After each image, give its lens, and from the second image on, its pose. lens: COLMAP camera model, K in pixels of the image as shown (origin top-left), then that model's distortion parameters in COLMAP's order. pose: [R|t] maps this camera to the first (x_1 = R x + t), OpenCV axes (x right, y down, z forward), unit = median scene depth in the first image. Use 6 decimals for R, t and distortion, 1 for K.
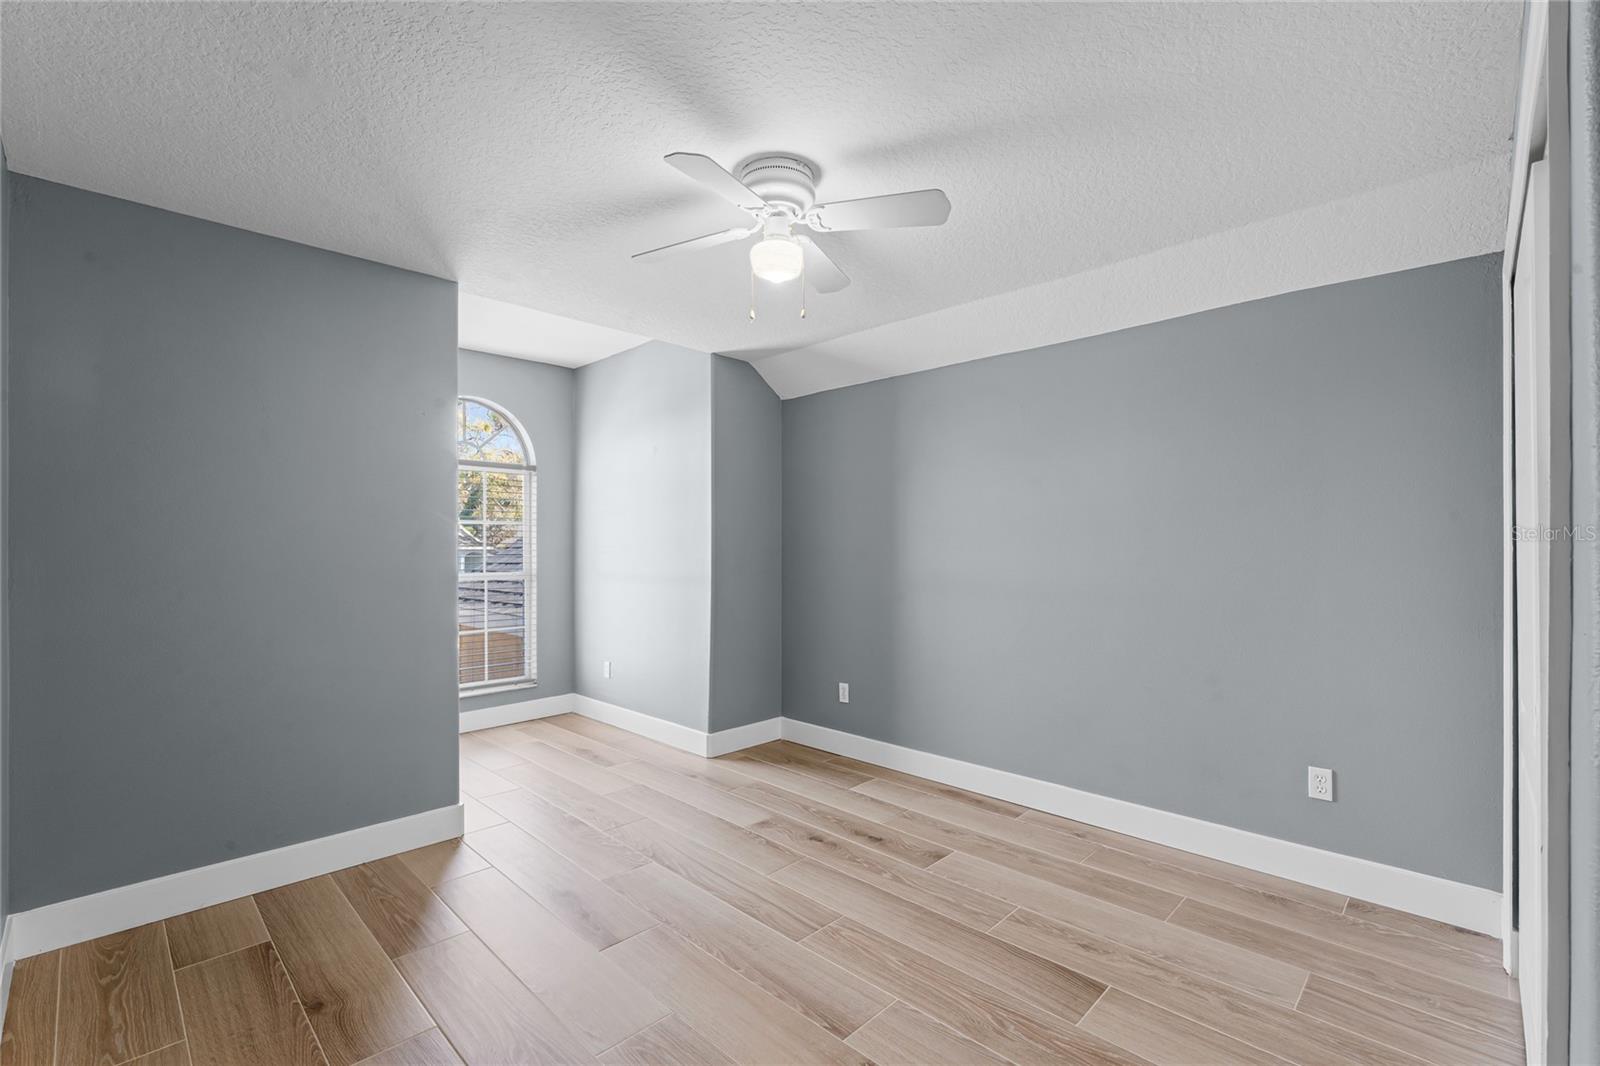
lens RADIAL K [[696.6, 0, 799.5], [0, 696.6, 540.4], [0, 0, 1]] dist [0.000093, -0.000078]
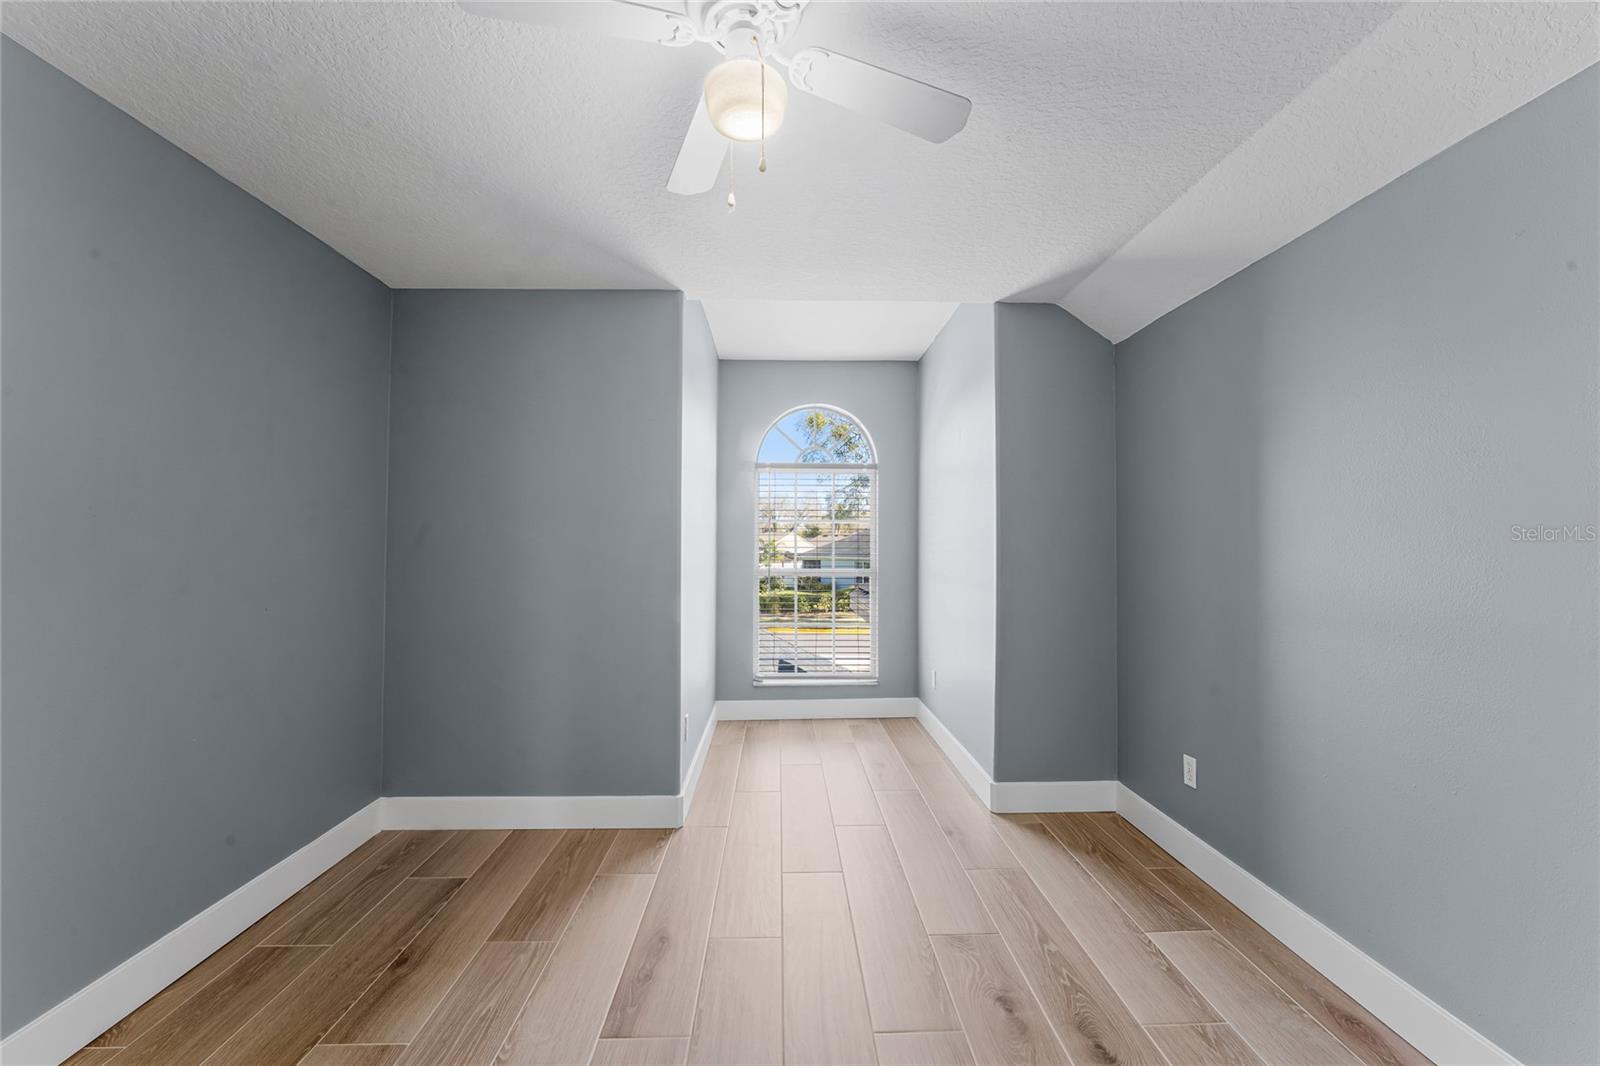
lens RADIAL K [[636.0, 0, 800.0], [0, 636.0, 533.0], [0, 0, 1]] dist [-0.004115, -0.000348]
pose [[0.724008, -0.011729, -0.689691, 0.217953], [0.004976, 0.999918, -0.011781, 0.002269], [0.689773, 0.005098, 0.724008, 0.331636]]
